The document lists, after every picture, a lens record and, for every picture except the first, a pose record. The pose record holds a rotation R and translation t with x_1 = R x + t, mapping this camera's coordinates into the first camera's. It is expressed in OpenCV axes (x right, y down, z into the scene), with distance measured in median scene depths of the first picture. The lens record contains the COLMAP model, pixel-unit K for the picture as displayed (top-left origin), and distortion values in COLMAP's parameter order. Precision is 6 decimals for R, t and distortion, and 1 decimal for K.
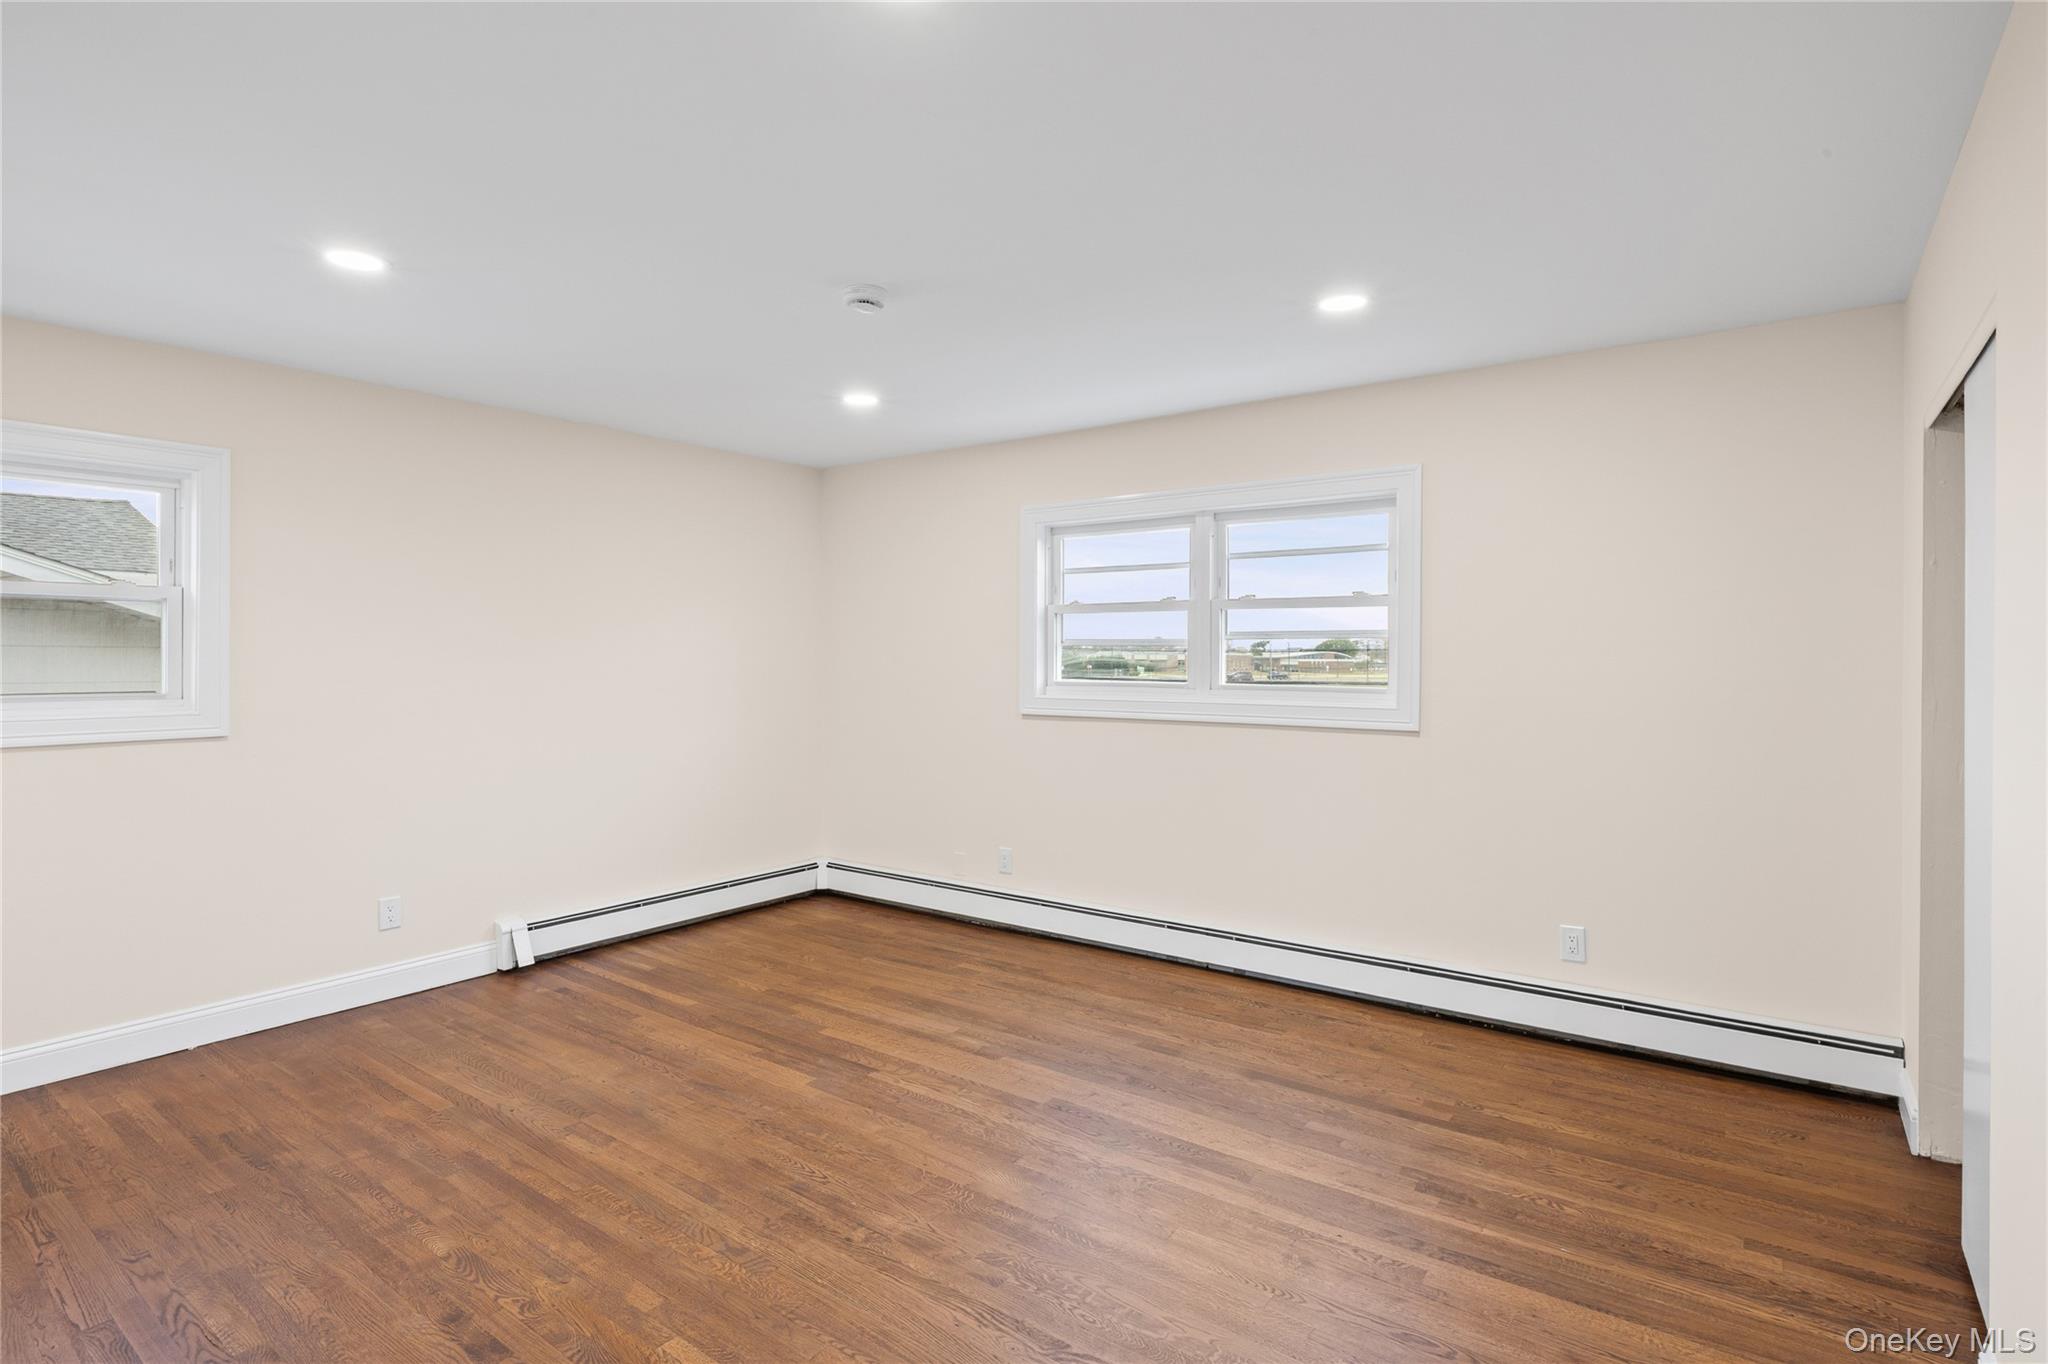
lens RADIAL K [[1049.9, 0, 1033.0], [0, 1049.9, 664.9], [0, 0, 1]] dist [-0.004955, -0.000849]
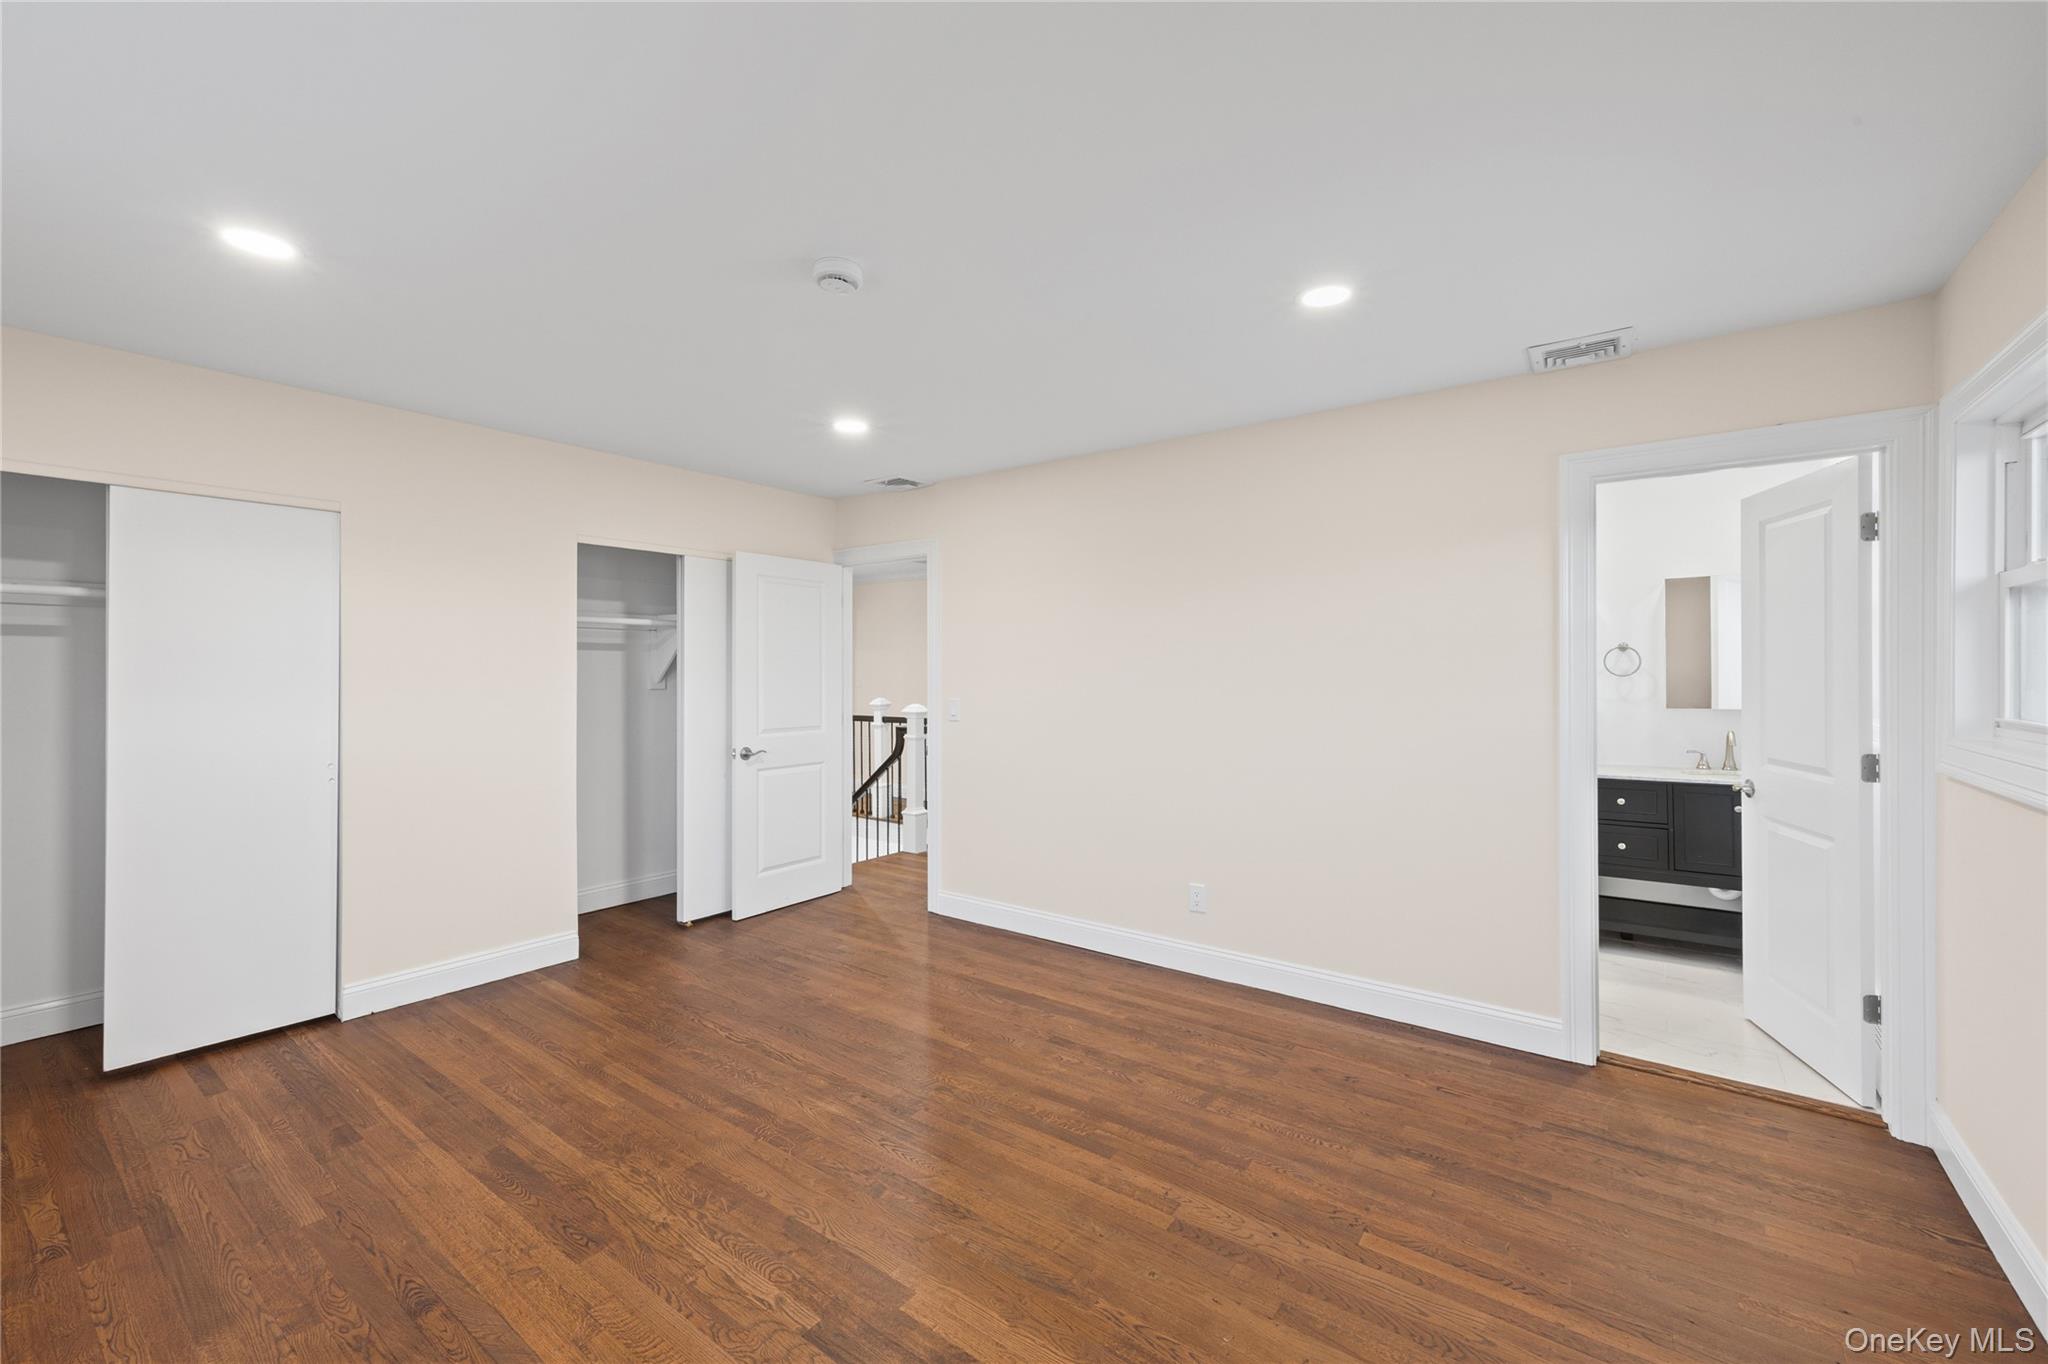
lens RADIAL K [[819.4, 0, 1040.5], [0, 819.4, 671.7], [0, 0, 1]] dist [0.001157, 0.000216]
pose [[-0.999976, 0.000282, -0.006989, -0.357487], [0.000190, 0.999914, 0.013104, -0.017592], [0.006992, 0.013102, -0.999890, 1.850083]]
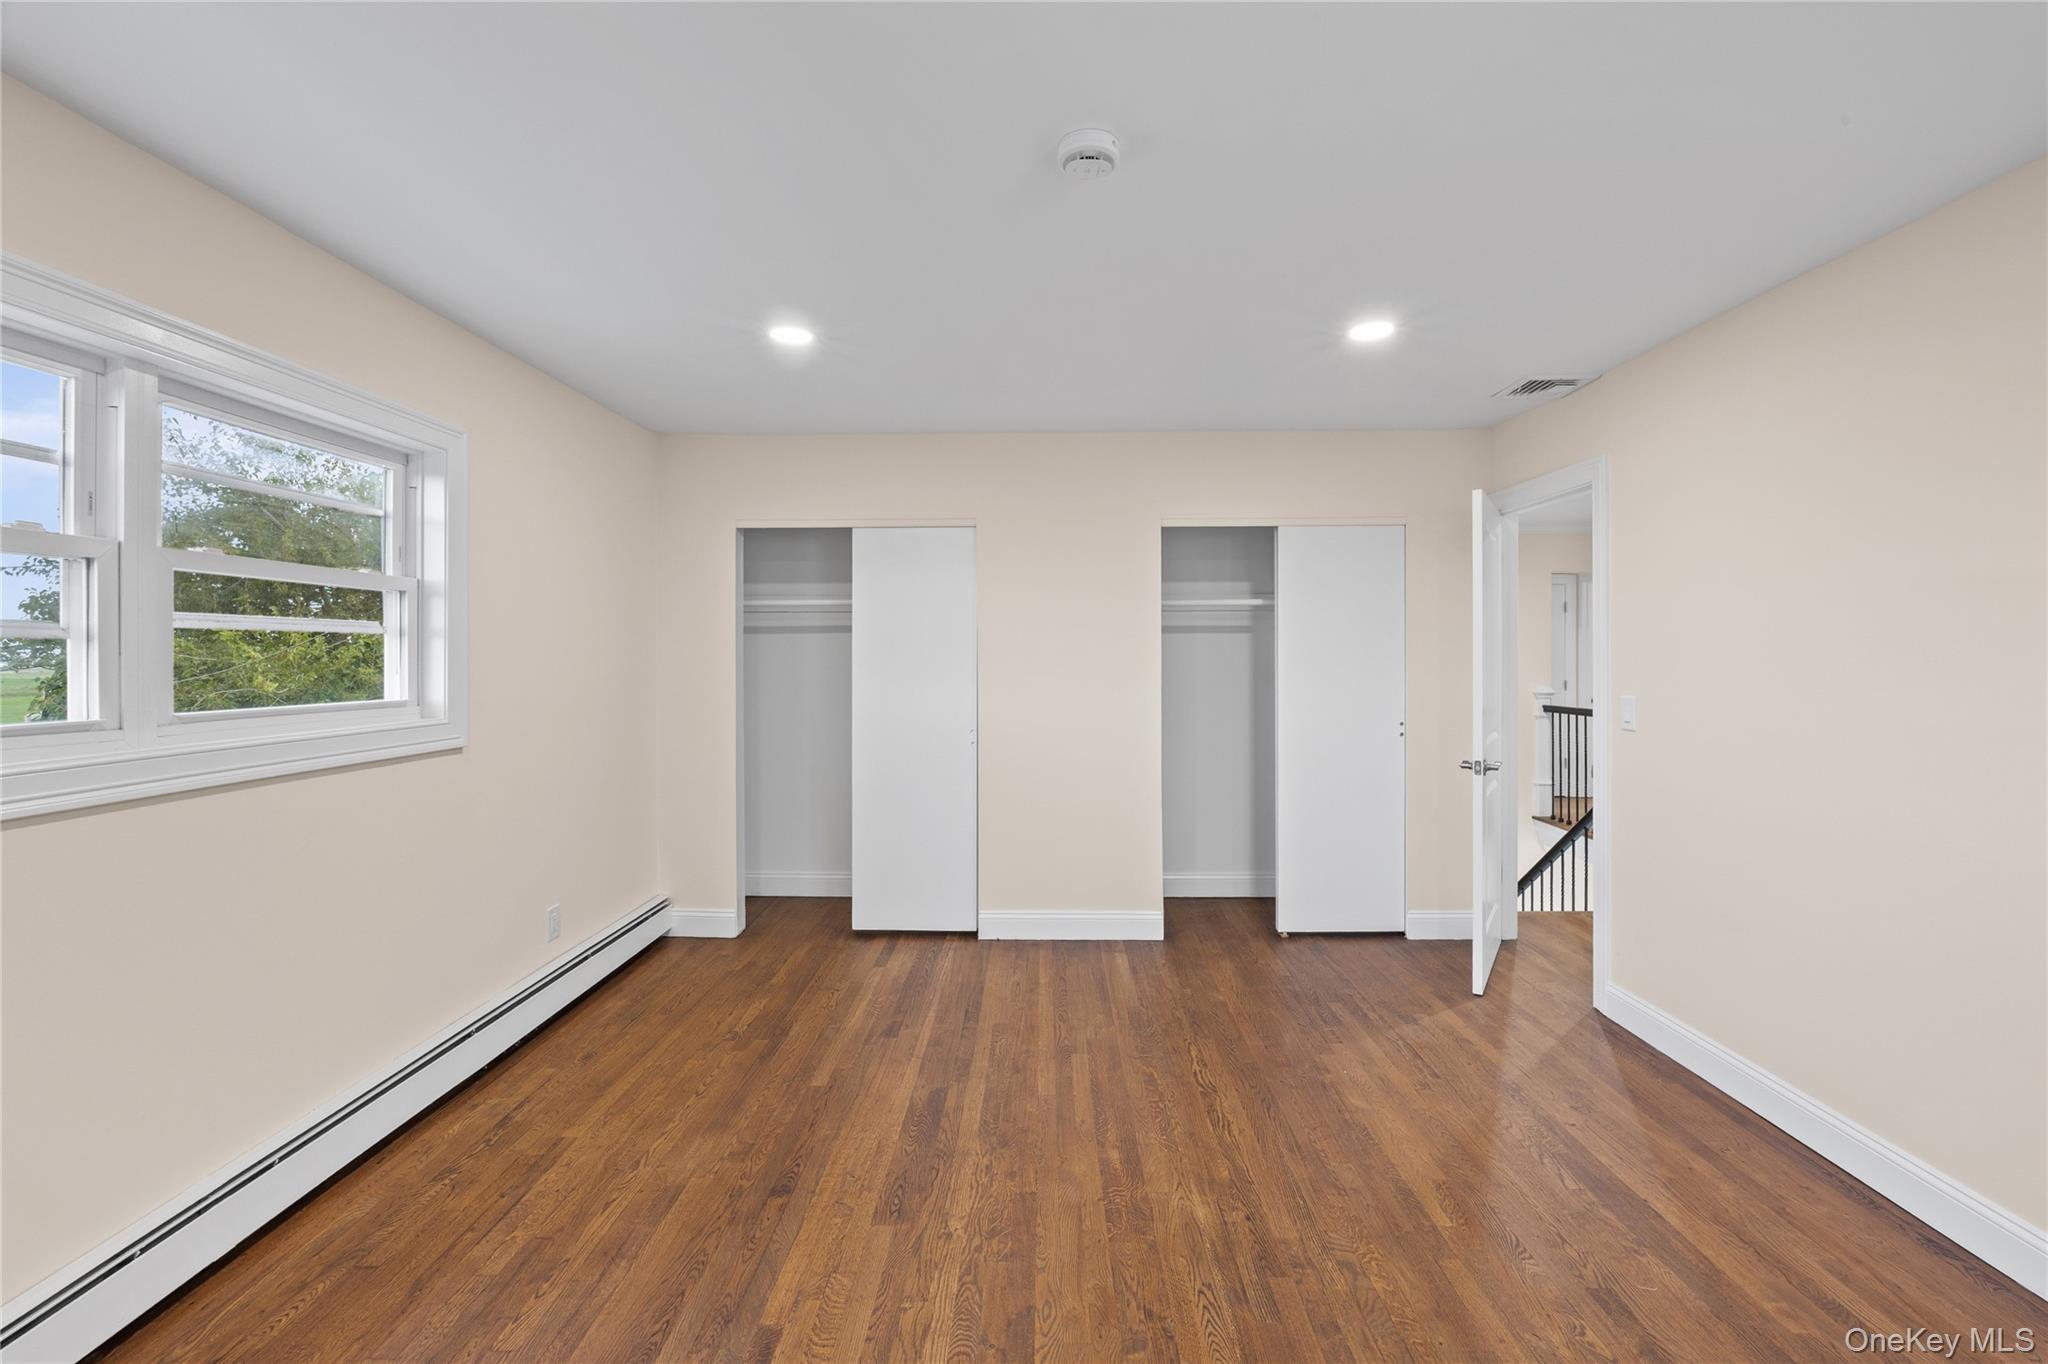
lens RADIAL K [[873.0, 0, 1038.2], [0, 873.0, 649.0], [0, 0, 1]] dist [-0.014232, 0.000547]
pose [[-0.587132, 0.007672, 0.809454, -0.671845], [0.013465, 0.999909, 0.000289, -0.012762], [-0.809379, 0.011069, -0.587183, 1.489749]]
